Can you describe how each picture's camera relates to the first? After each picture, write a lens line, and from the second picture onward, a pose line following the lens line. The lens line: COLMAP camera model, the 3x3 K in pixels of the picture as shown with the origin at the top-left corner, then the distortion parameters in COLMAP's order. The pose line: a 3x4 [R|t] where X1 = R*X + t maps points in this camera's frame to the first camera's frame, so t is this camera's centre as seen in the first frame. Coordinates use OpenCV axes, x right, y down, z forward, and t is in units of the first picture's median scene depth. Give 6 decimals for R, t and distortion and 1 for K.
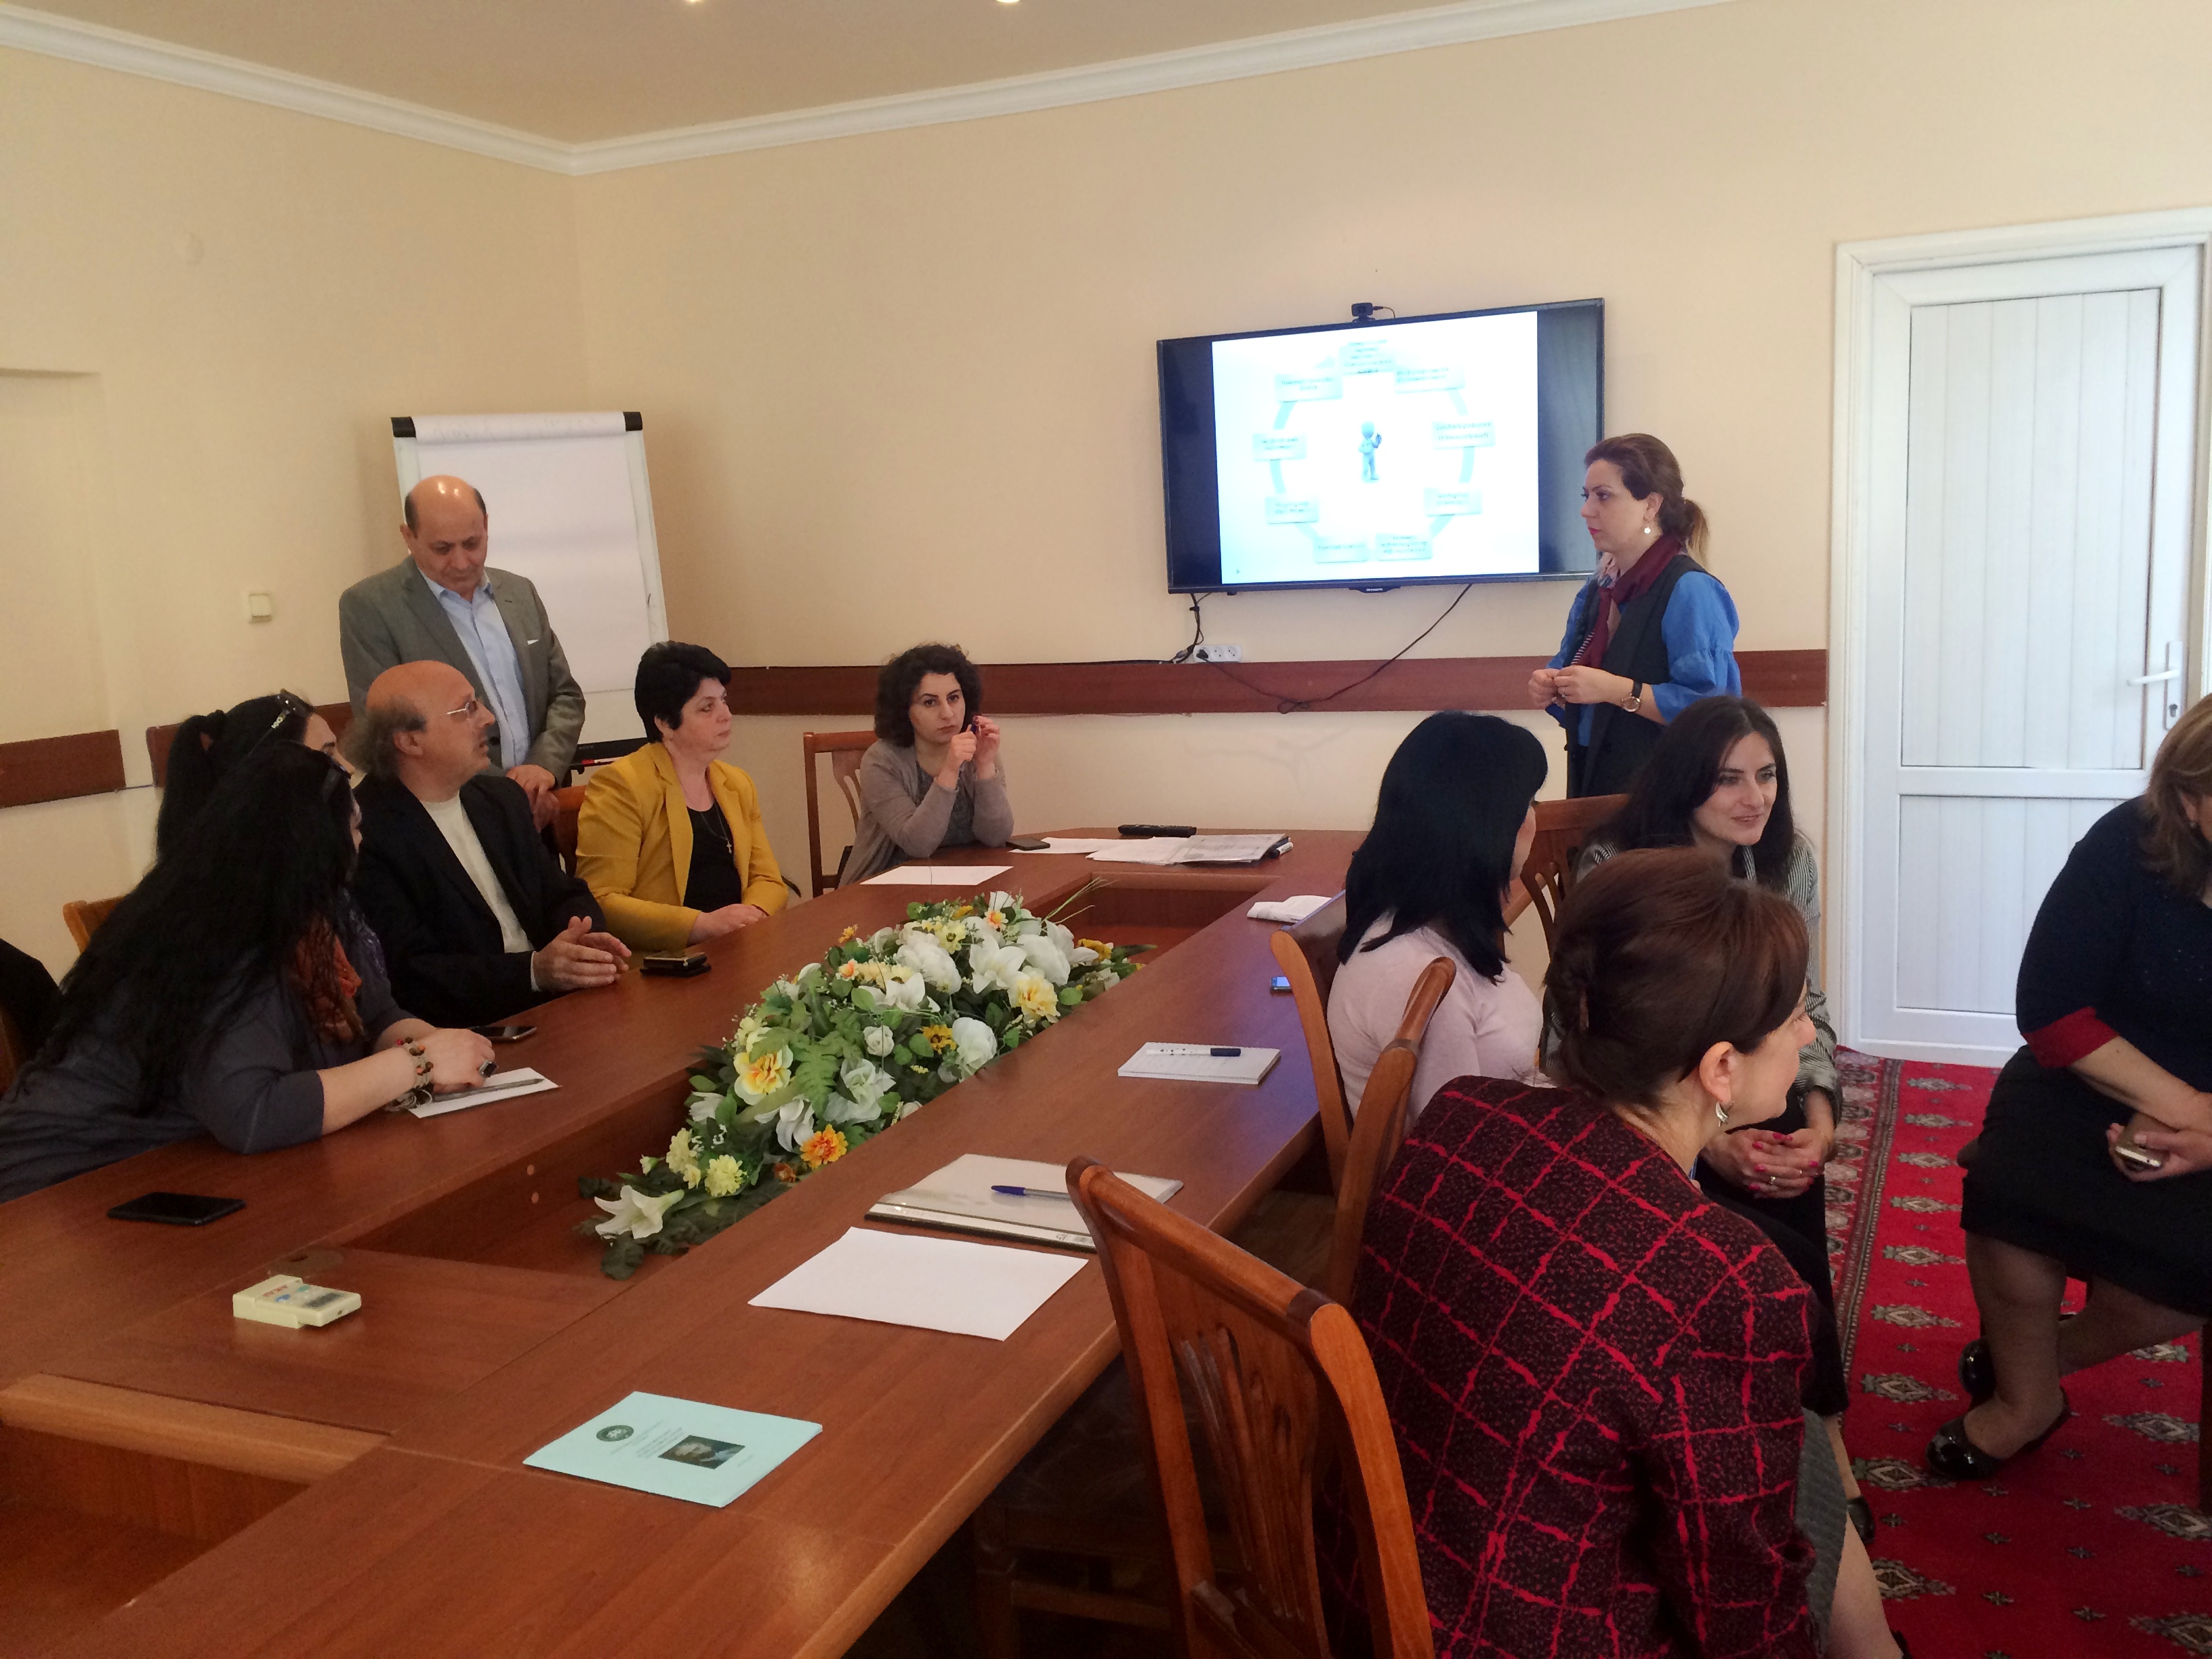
lens RADIAL K [[1867.8, 0, 1109.5], [0, 1867.8, 833.3], [0, 0, 1]] dist [0.035103, -0.011885]
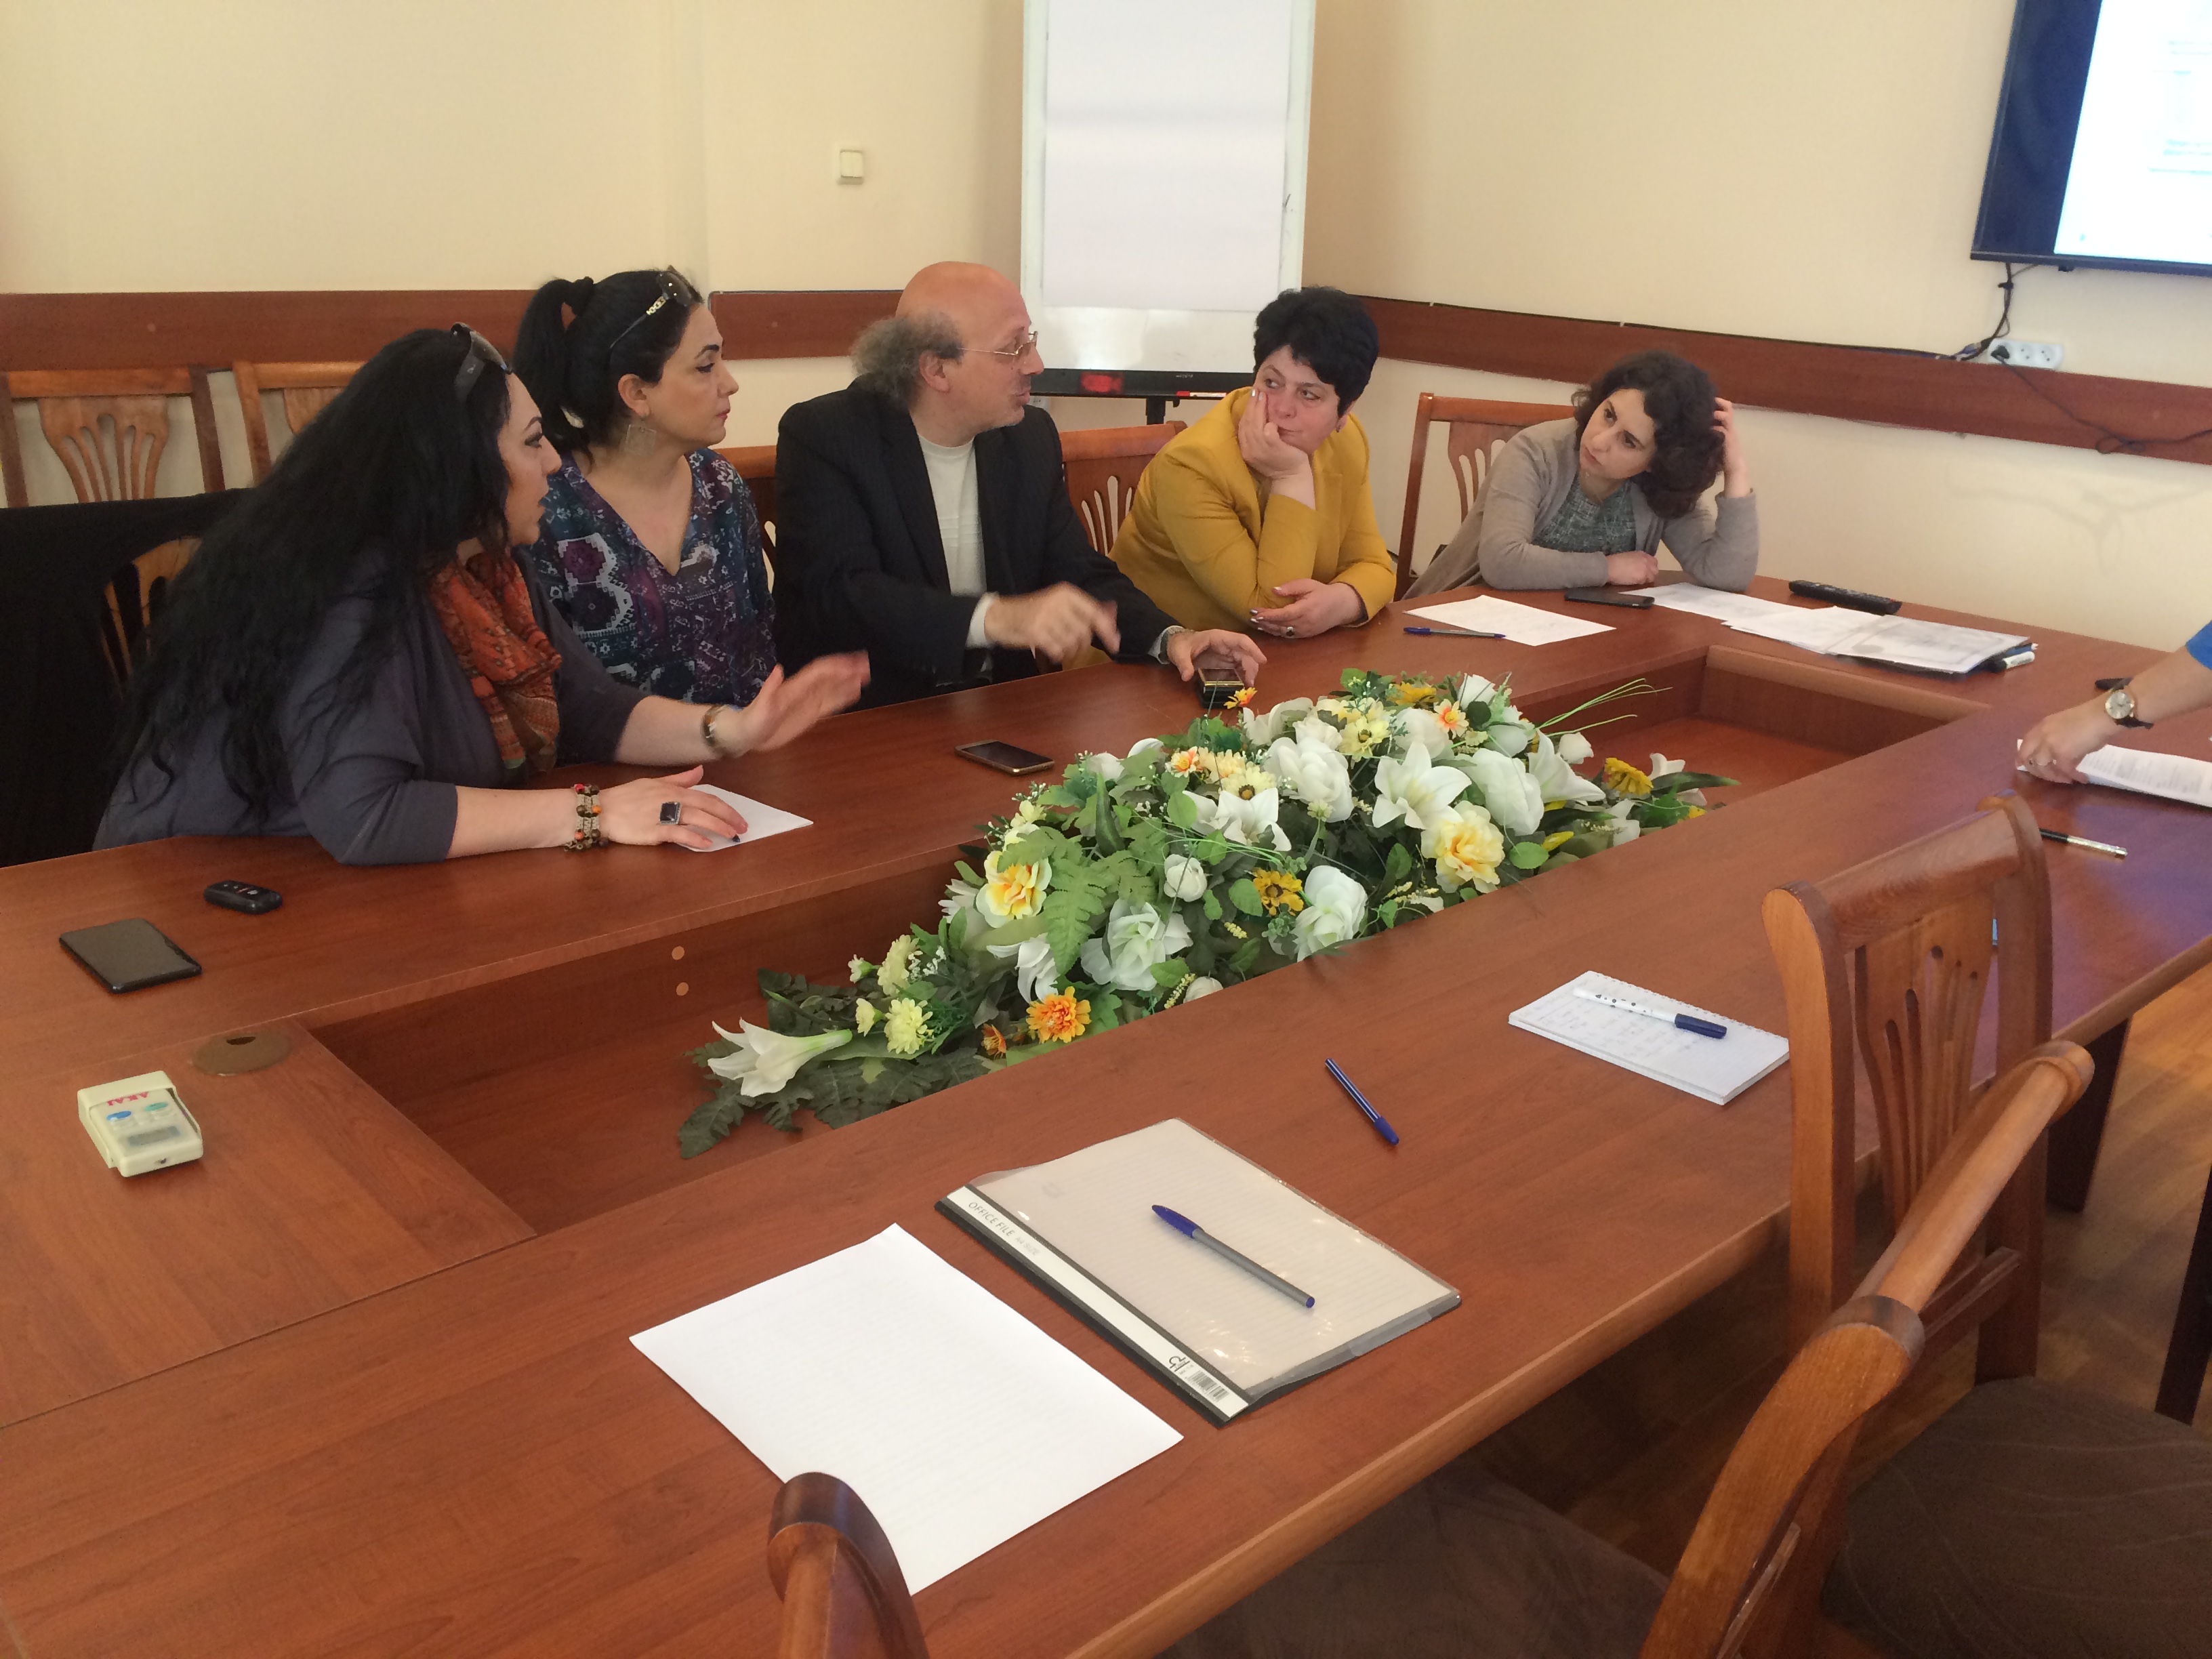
lens RADIAL K [[1867.8, 0, 1102.5], [0, 1867.8, 815.2], [0, 0, 1]] dist [0.035103, -0.011885]
pose [[0.899348, 0.220146, -0.377769, 0.101898], [-0.148339, 0.966380, 0.210013, -0.049936], [0.411302, -0.132837, 0.901768, 0.367581]]
